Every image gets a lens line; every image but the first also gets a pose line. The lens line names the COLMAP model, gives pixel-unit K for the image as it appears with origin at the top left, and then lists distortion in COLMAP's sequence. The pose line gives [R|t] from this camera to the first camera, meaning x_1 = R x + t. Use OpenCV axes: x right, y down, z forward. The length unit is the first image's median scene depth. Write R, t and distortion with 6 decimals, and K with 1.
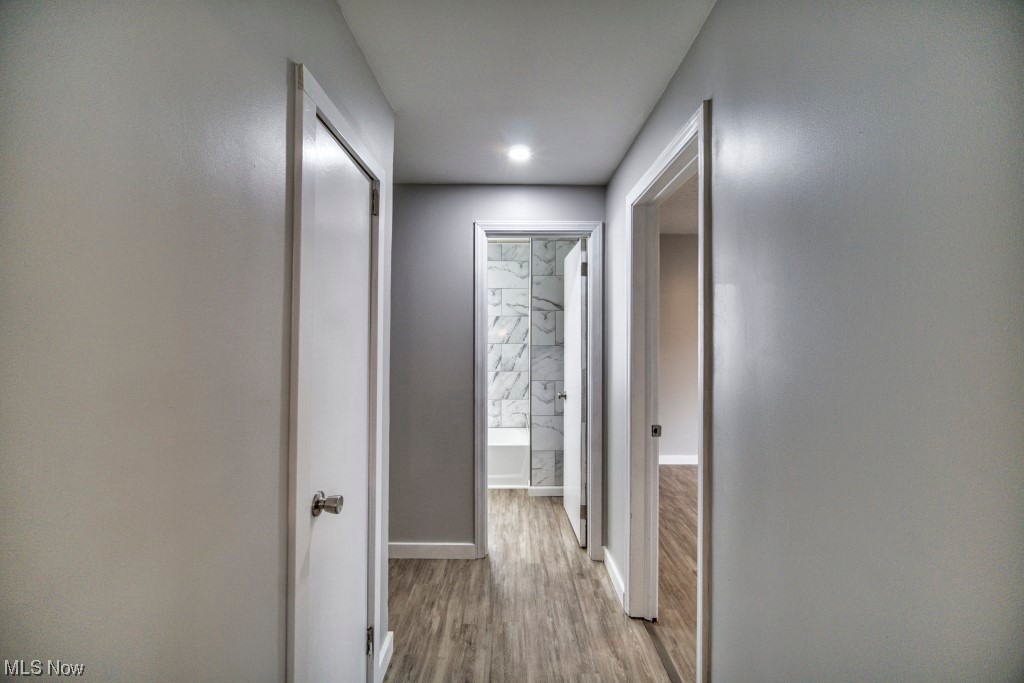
lens RADIAL K [[406.0, 0, 511.9], [0, 406.0, 339.4], [0, 0, 1]] dist [-0.000756, -0.000132]
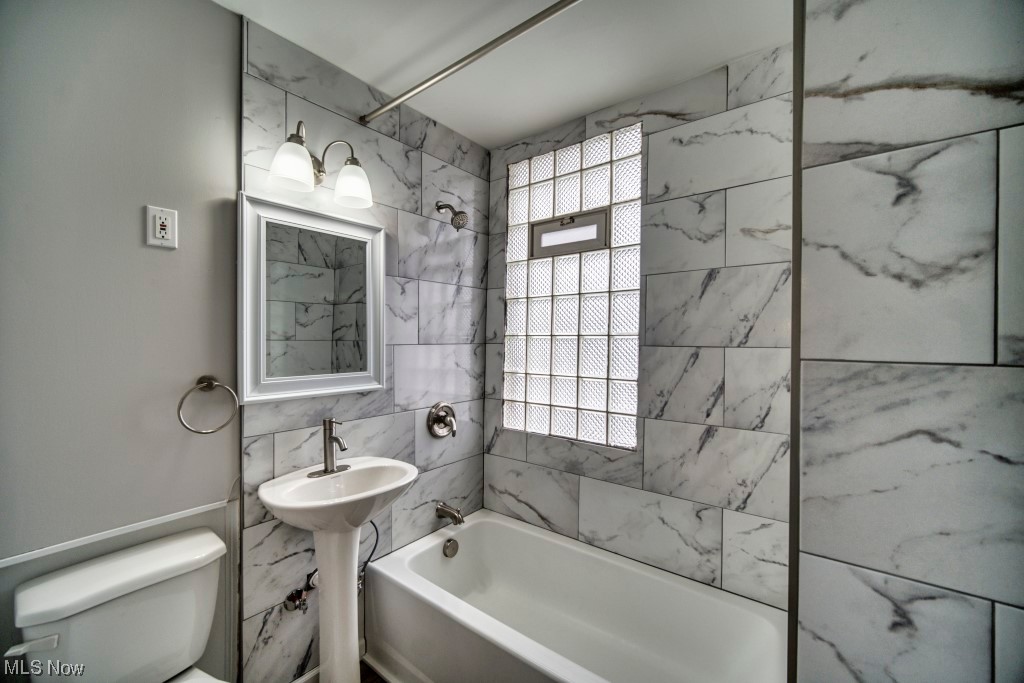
lens RADIAL K [[406.0, 0, 510.2], [0, 406.0, 342.2], [0, 0, 1]] dist [-0.000756, -0.000132]
pose [[0.779054, -0.000844, -0.626956, 0.049583], [0.002035, 0.999997, 0.001182, 0.005575], [0.626953, -0.002197, 0.779054, 0.618664]]
